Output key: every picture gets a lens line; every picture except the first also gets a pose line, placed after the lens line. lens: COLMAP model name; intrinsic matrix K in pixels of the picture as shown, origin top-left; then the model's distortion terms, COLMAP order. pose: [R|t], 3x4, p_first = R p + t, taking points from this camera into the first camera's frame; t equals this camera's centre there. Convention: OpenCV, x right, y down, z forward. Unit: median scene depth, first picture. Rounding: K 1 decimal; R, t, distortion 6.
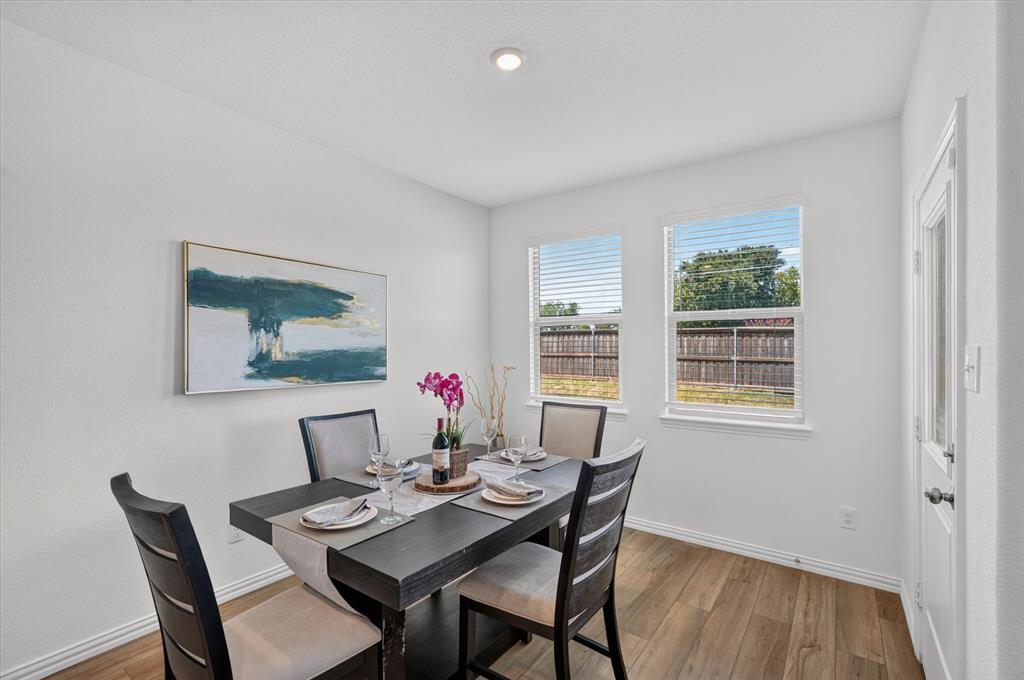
lens RADIAL K [[452.3, 0, 503.9], [0, 452.3, 349.1], [0, 0, 1]] dist [-0.004263, 0.000120]
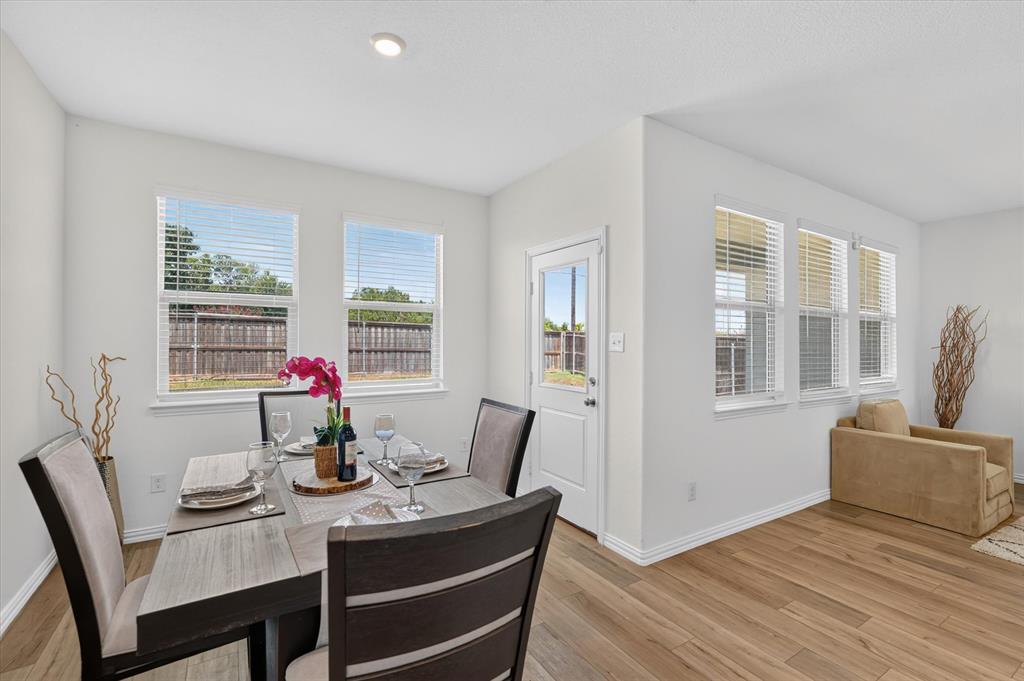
lens RADIAL K [[452.3, 0, 506.0], [0, 452.3, 337.1], [0, 0, 1]] dist [-0.004263, 0.000120]
pose [[0.365963, 0.012723, 0.930542, -0.127253], [-0.011206, 0.999894, -0.009265, 0.003167], [-0.930562, -0.007037, 0.366067, 0.057383]]
